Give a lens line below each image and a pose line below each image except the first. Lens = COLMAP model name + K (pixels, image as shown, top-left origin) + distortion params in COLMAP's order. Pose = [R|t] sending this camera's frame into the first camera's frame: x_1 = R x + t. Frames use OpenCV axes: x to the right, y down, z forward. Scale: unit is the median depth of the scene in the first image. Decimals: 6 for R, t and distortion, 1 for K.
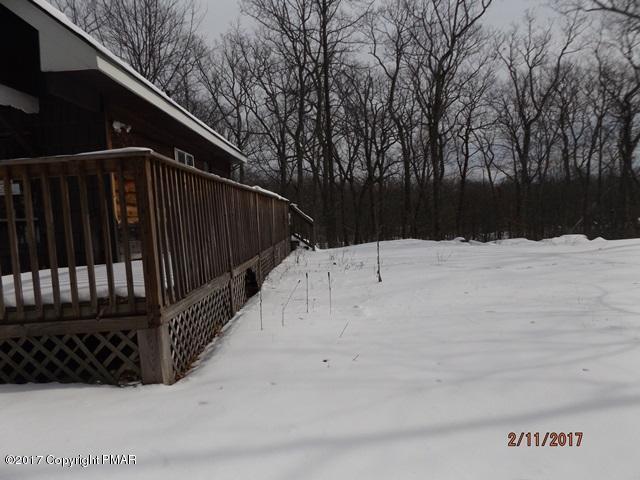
lens RADIAL K [[475.1, 0, 320.7], [0, 475.1, 238.3], [0, 0, 1]] dist [0.002655, -0.004974]
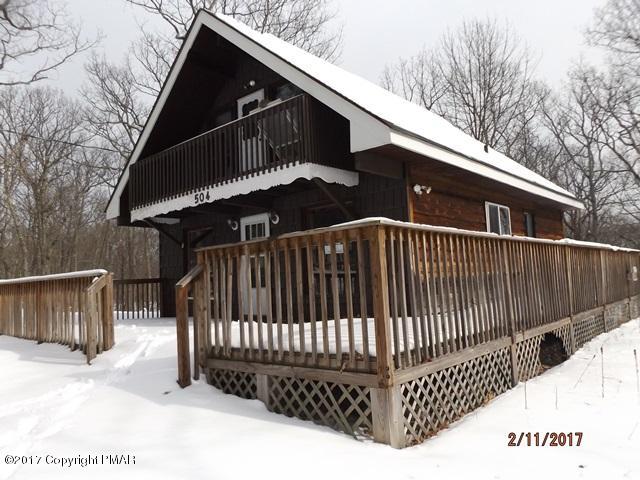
lens RADIAL K [[475.1, 0, 320.8], [0, 475.1, 240.0], [0, 0, 1]] dist [0.002655, -0.004974]
pose [[0.763797, -0.029292, -0.644792, 0.202593], [-0.034590, 0.995677, -0.086206, -0.036703], [0.644530, 0.088147, 0.759481, 0.082263]]
